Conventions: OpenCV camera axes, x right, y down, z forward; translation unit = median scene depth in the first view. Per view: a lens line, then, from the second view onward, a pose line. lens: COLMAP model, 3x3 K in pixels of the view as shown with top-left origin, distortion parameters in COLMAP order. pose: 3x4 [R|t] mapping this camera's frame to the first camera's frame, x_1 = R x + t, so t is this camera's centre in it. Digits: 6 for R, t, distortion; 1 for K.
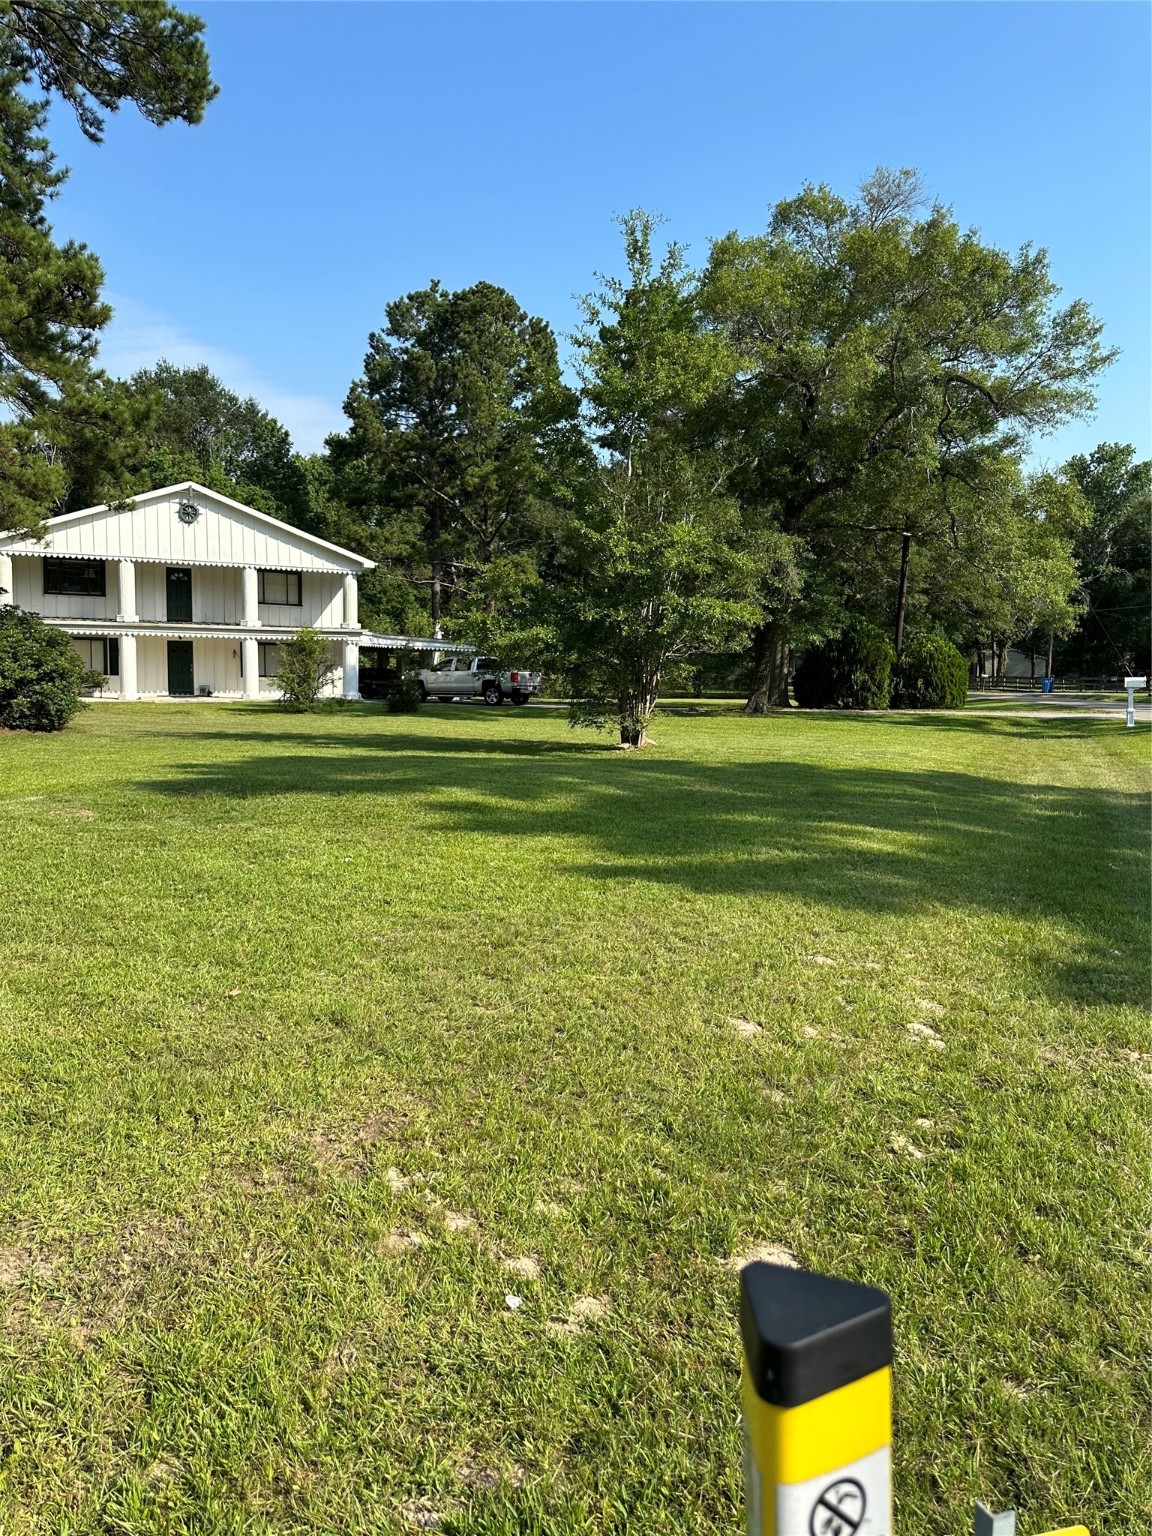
lens RADIAL K [[1157.1, 0, 576.7], [0, 1157.1, 809.9], [0, 0, 1]] dist [-0.043179, 0.002879]
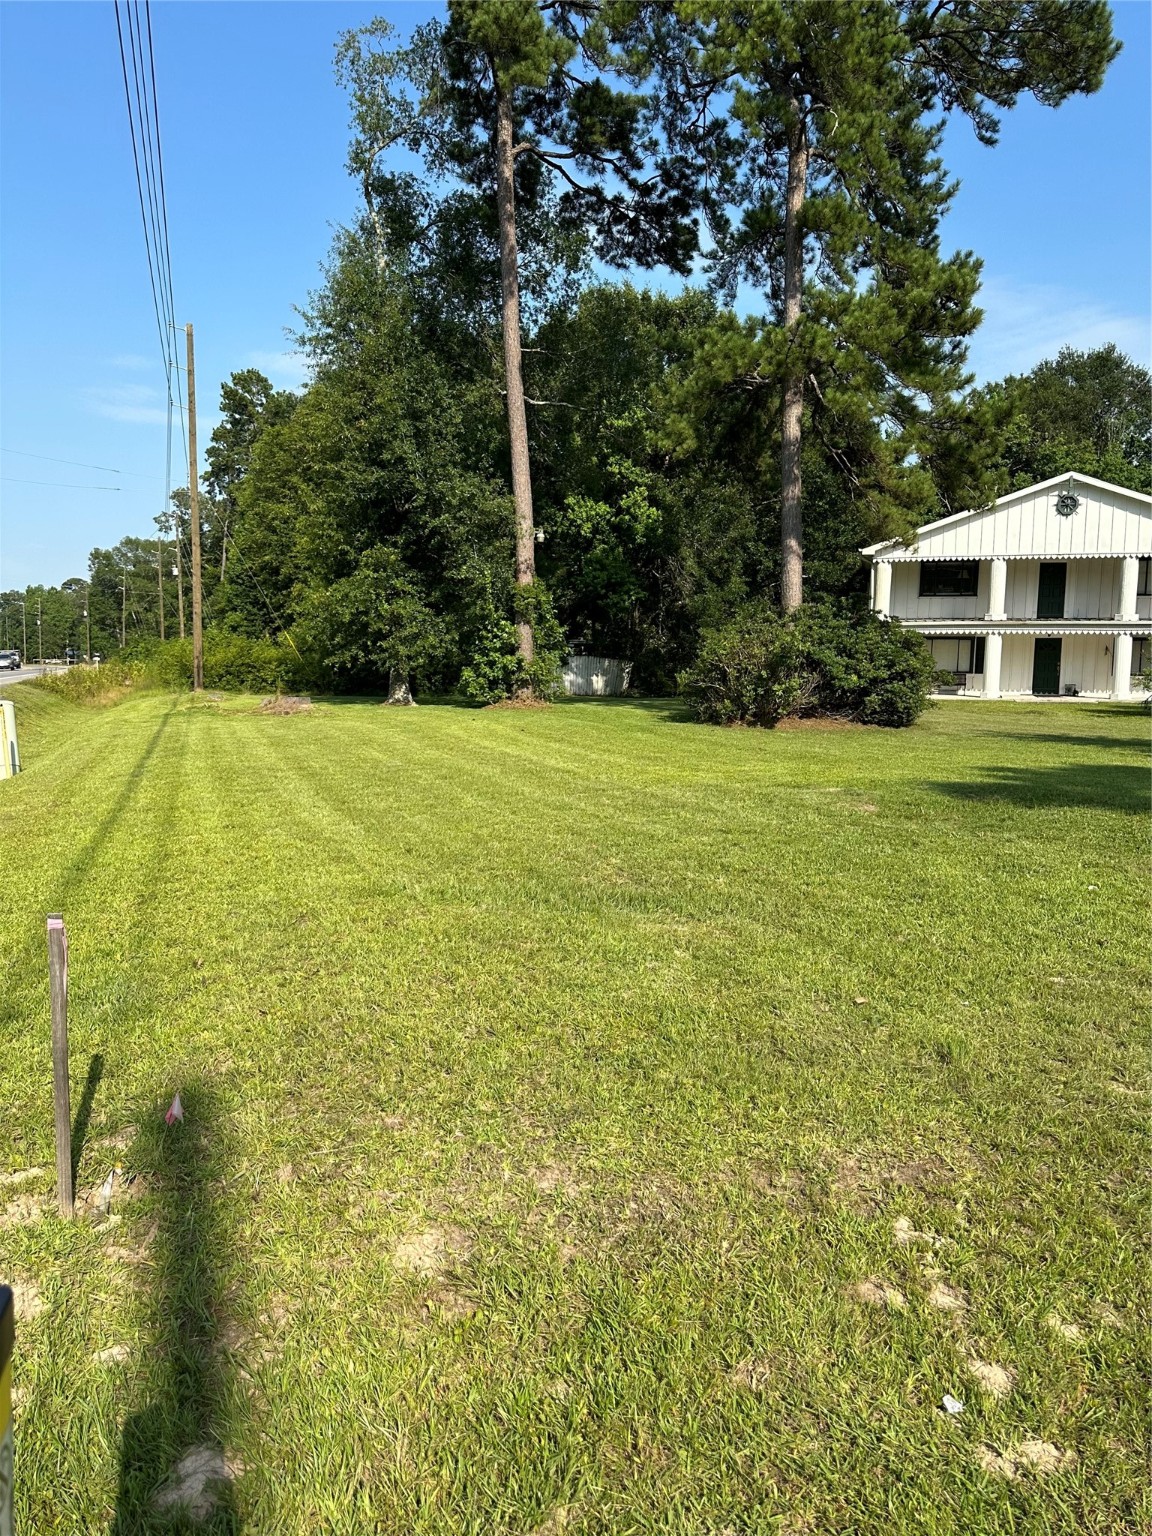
lens RADIAL K [[1157.1, 0, 576.7], [0, 1157.1, 809.9], [0, 0, 1]] dist [-0.043179, 0.002879]
pose [[0.639038, 0.090525, -0.763830, 0.166510], [-0.079493, 0.995505, 0.051476, -0.022829], [0.765057, 0.027824, 0.643361, 0.083272]]
